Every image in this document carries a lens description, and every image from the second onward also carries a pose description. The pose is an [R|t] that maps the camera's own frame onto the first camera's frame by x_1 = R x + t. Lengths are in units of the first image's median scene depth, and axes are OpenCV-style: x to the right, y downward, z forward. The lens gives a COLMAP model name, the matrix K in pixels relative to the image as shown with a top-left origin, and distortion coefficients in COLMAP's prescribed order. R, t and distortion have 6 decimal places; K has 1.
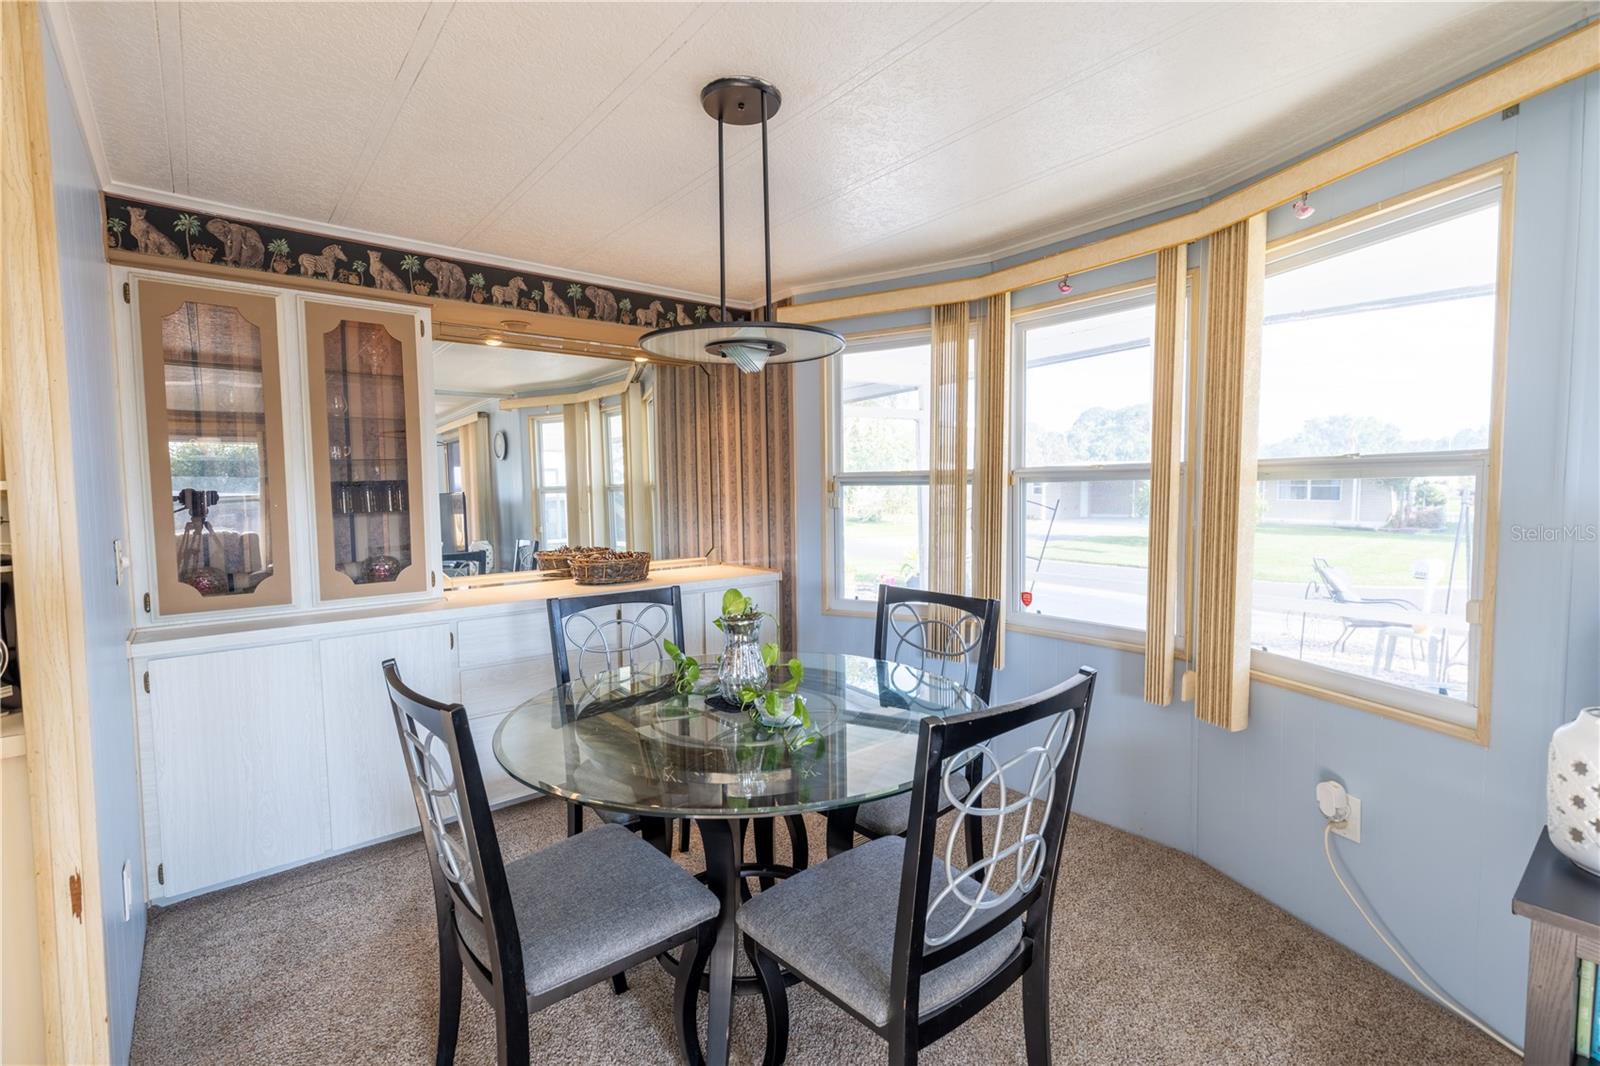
lens RADIAL K [[719.4, 0, 800.0], [0, 719.4, 533.0], [0, 0, 1]] dist [-0.000812, -0.000128]
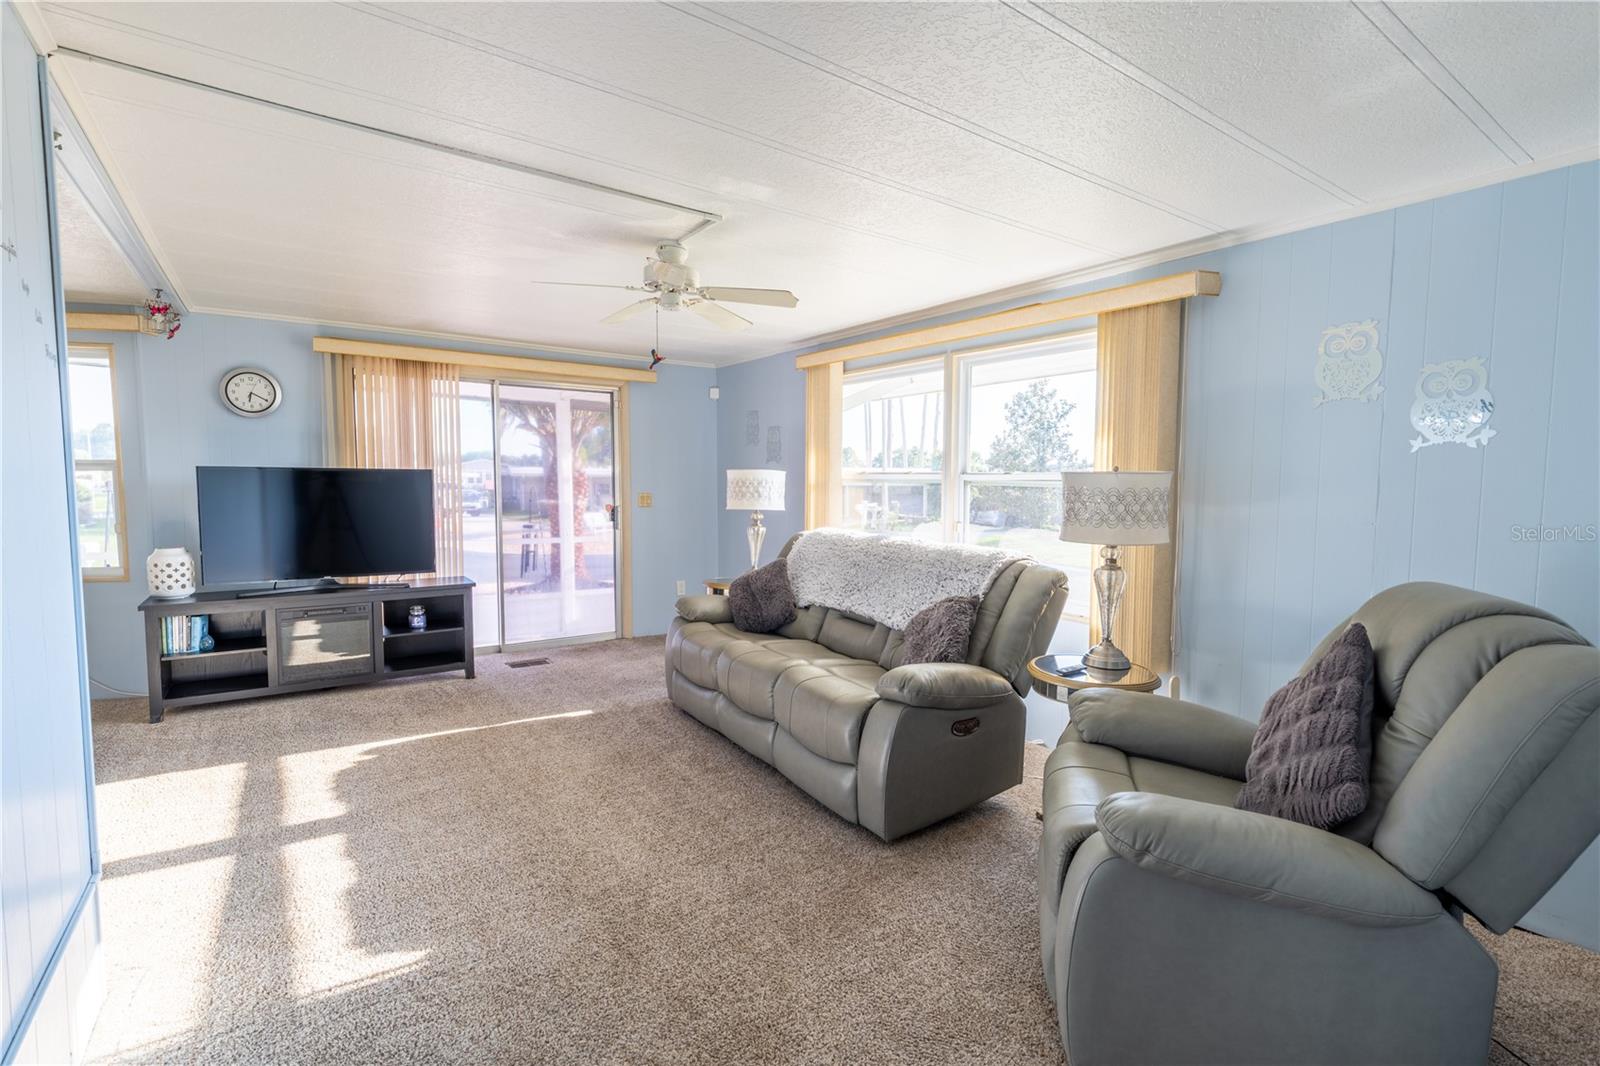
lens RADIAL K [[746.1, 0, 800.0], [0, 746.1, 533.0], [0, 0, 1]] dist [0.000141, 0.000003]
pose [[0.079906, -0.064402, 0.994720, -0.937952], [0.061674, 0.996318, 0.059551, 0.081765], [-0.994893, 0.056590, 0.083584, -1.016276]]
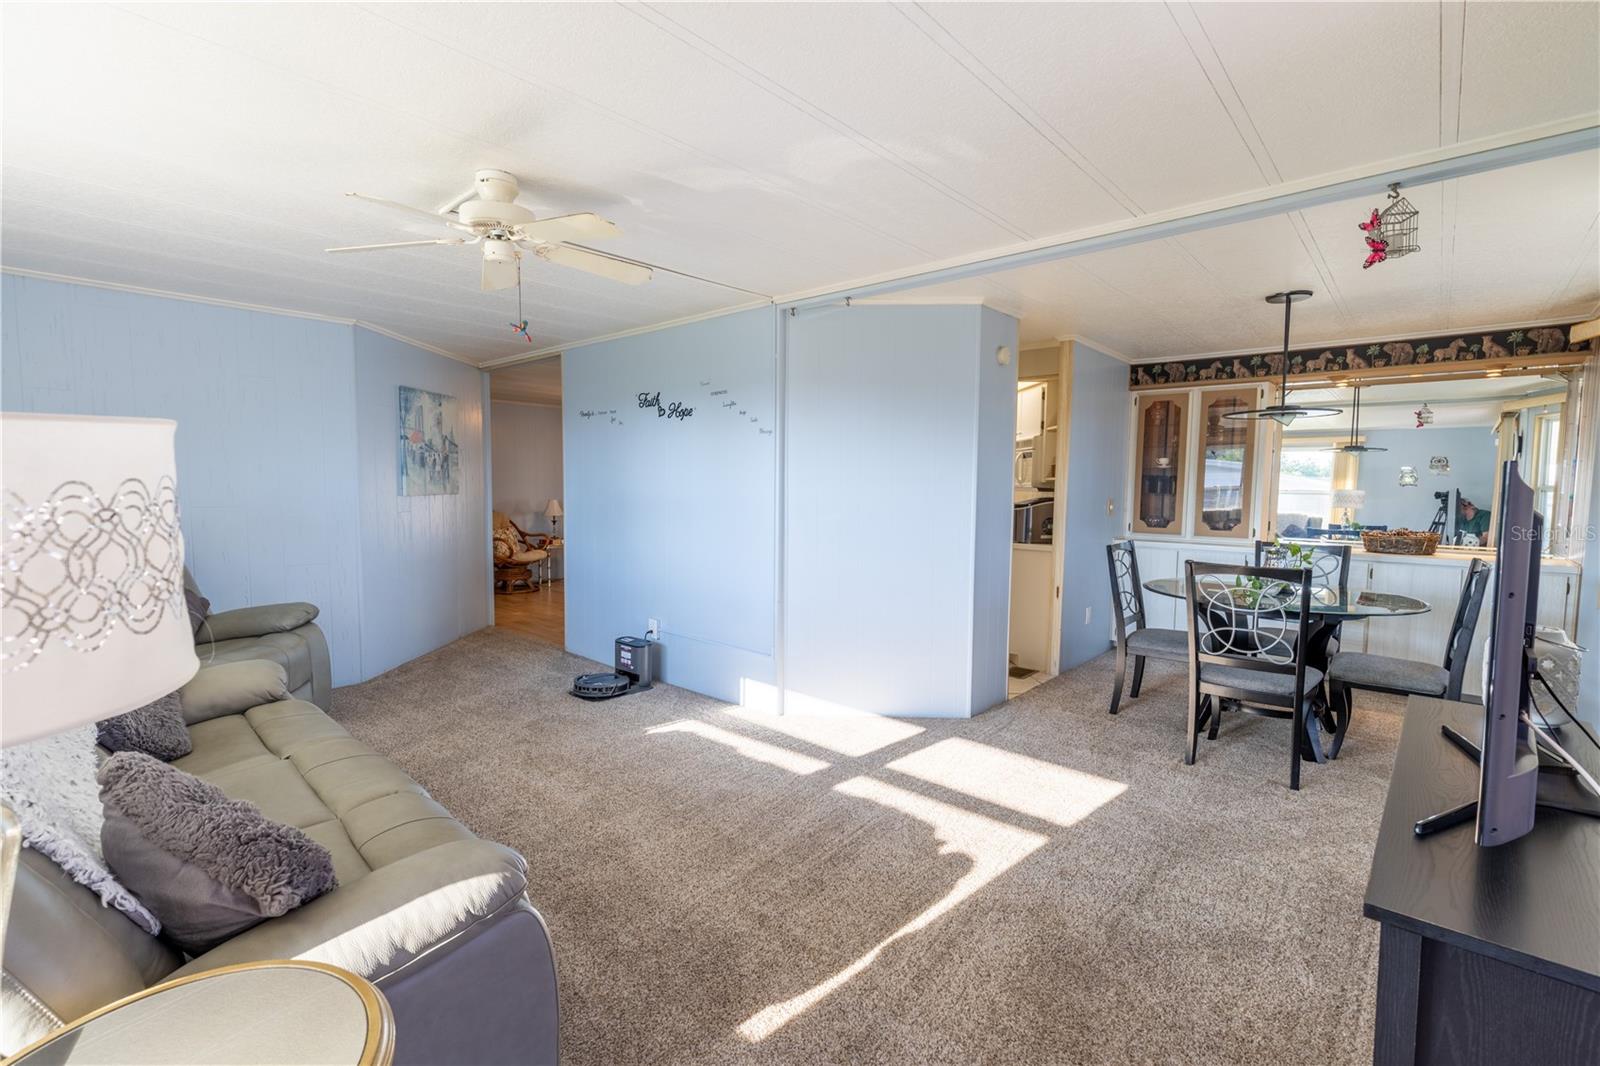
lens RADIAL K [[715.3, 0, 800.0], [0, 715.3, 533.0], [0, 0, 1]] dist [0.000578, 0.000033]
pose [[0.151792, 0.082589, -0.984956, 1.266666], [-0.075999, 0.994528, 0.071680, 0.027056], [0.985486, 0.063975, 0.157238, -0.470303]]
